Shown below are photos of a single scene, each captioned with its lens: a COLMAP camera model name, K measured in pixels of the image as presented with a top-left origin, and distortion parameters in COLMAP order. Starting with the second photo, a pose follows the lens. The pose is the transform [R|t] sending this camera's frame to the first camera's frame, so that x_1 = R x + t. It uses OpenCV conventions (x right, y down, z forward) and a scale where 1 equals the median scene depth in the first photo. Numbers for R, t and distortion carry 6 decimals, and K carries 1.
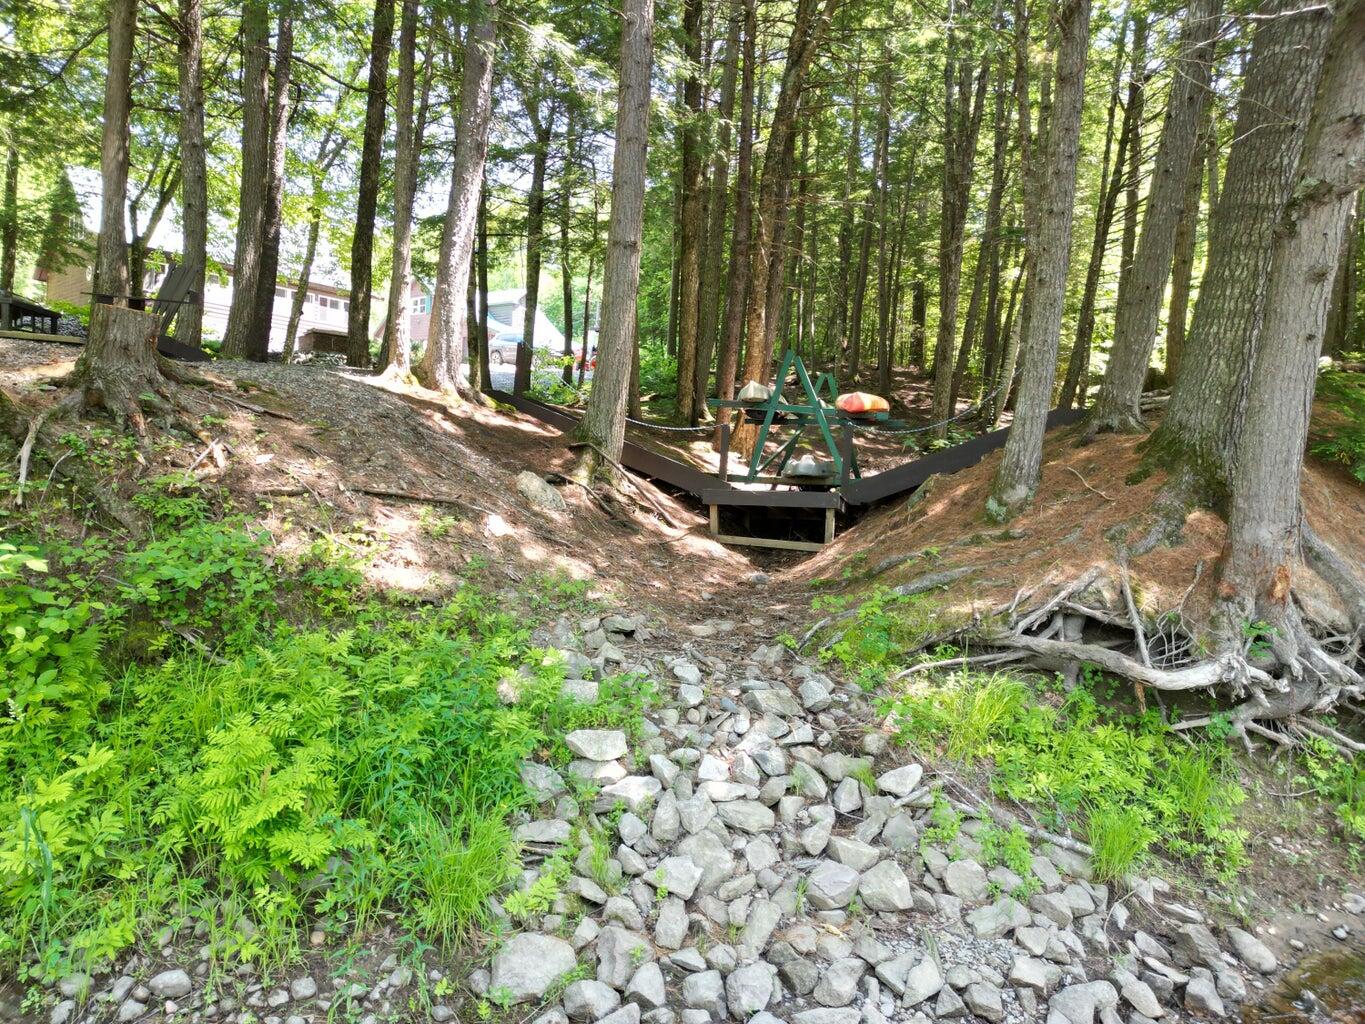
lens RADIAL K [[970.2, 0, 677.0], [0, 970.2, 510.3], [0, 0, 1]] dist [0.076514, -0.057718]
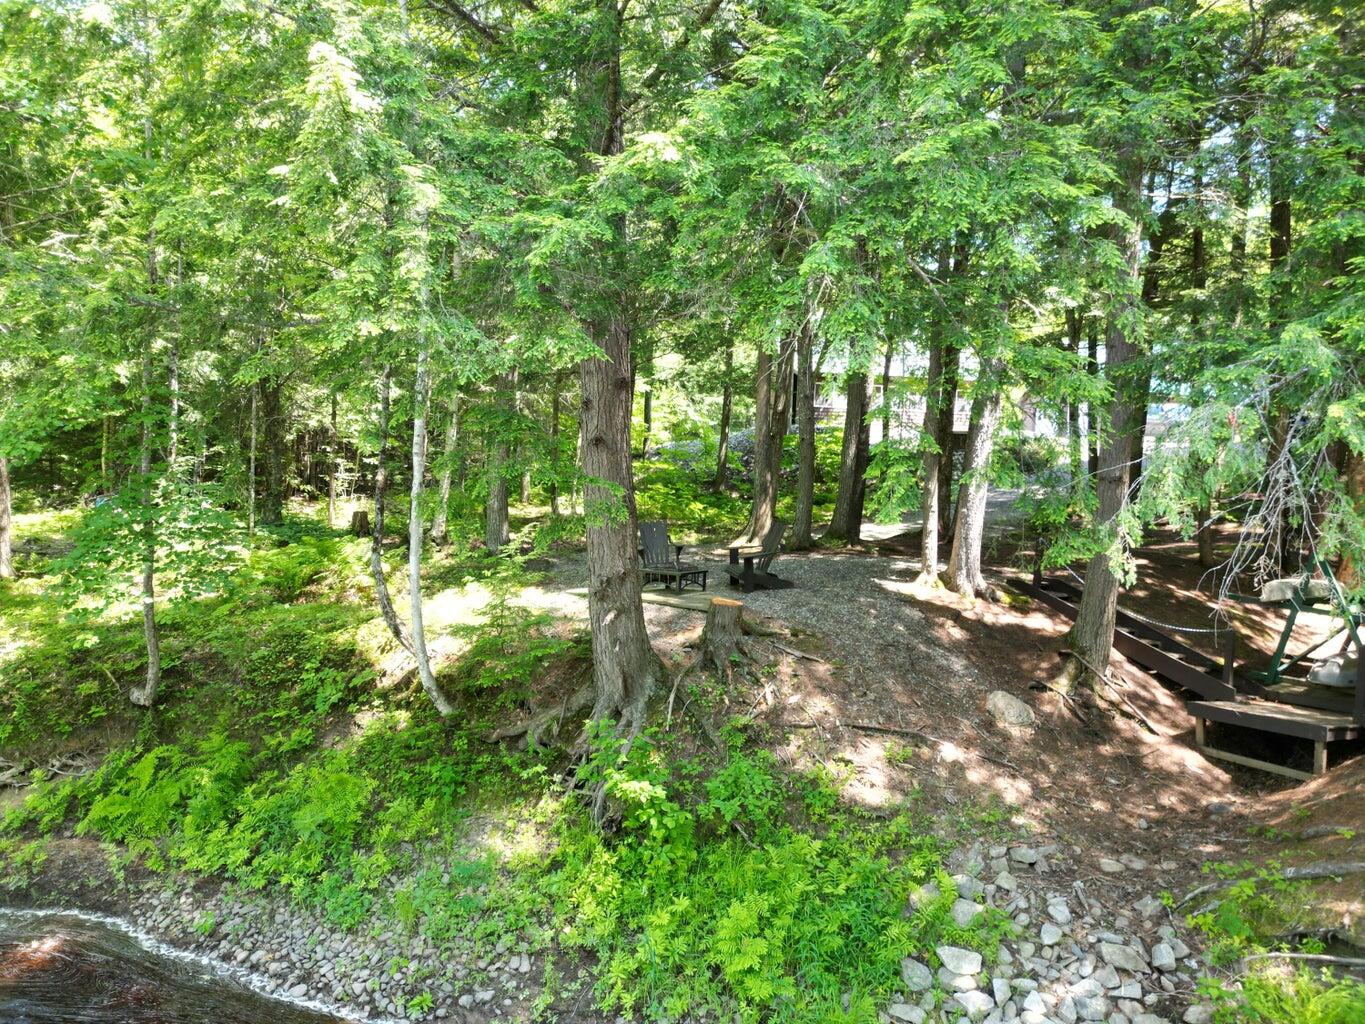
lens RADIAL K [[970.2, 0, 681.3], [0, 970.2, 512.4], [0, 0, 1]] dist [0.076514, -0.057718]
pose [[0.789040, -0.003400, -0.614332, 0.406083], [-0.009305, 0.999804, -0.017485, -0.326941], [0.614271, 0.019513, 0.788854, -0.362141]]
